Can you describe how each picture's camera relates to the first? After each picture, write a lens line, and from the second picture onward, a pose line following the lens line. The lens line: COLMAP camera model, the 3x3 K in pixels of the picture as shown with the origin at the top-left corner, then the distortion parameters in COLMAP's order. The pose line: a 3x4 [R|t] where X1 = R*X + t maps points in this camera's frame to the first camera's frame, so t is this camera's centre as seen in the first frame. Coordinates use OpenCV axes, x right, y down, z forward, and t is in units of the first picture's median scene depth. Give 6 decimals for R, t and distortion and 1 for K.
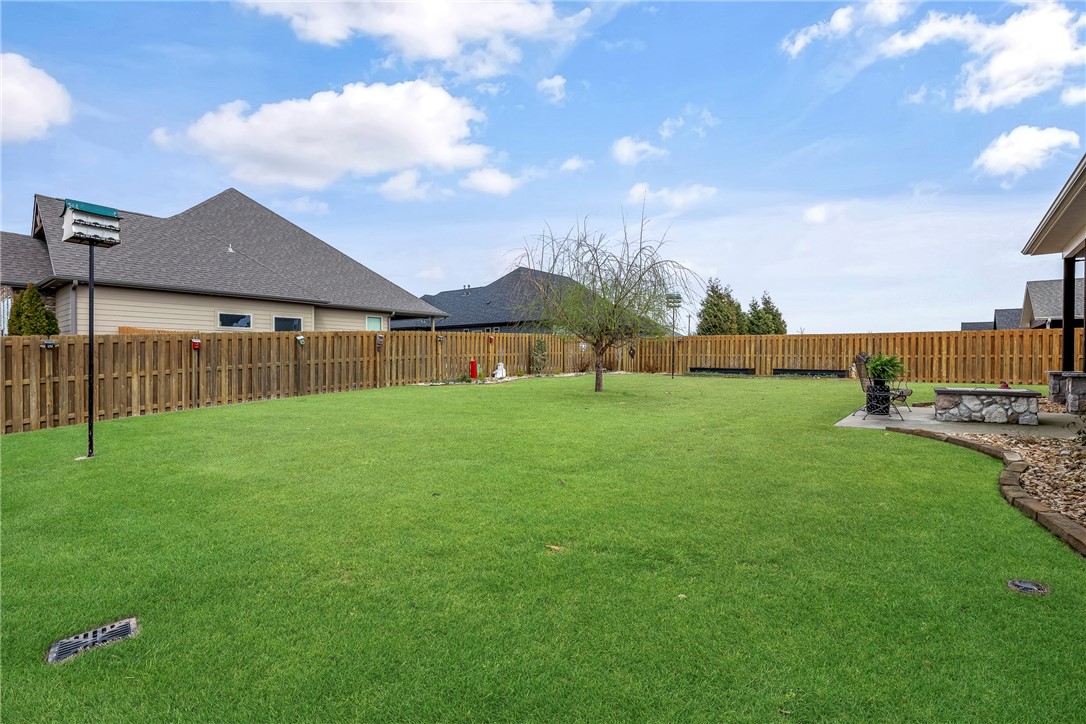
lens RADIAL K [[481.5, 0, 532.2], [0, 481.5, 361.0], [0, 0, 1]] dist [0.000605, -0.000028]
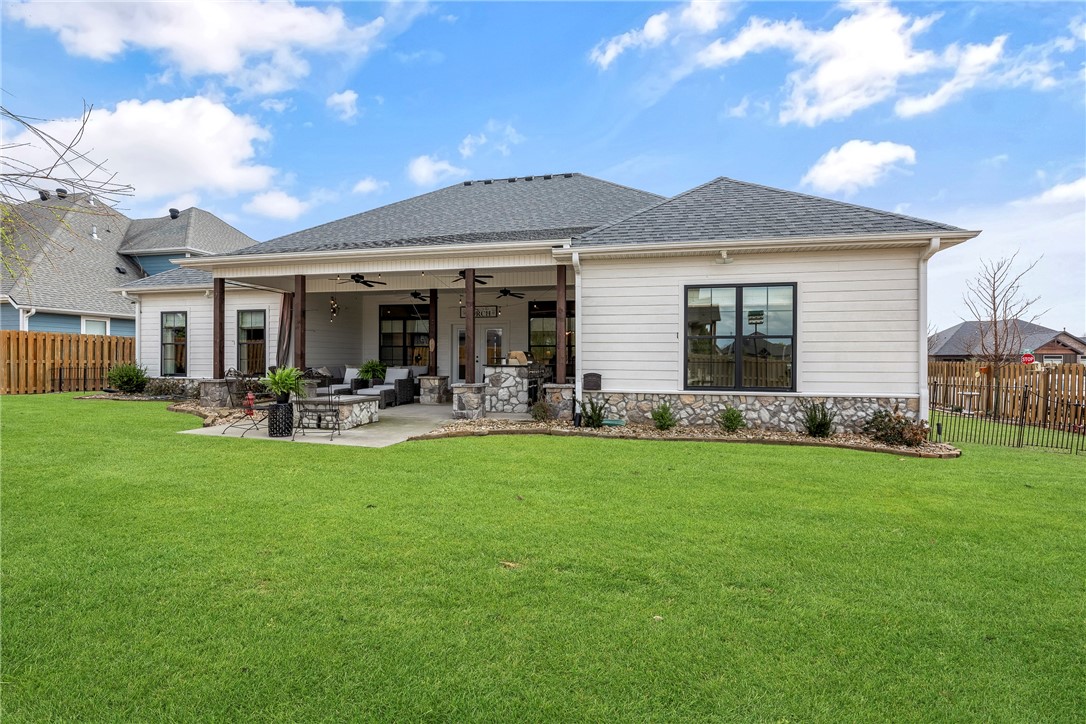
lens RADIAL K [[481.5, 0, 547.9], [0, 481.5, 359.9], [0, 0, 1]] dist [0.000605, -0.000028]
pose [[0.999961, -0.008801, -0.000397, 0.429884], [0.008799, 0.999950, -0.004704, -0.068704], [0.000438, 0.004700, 0.999989, 0.080126]]
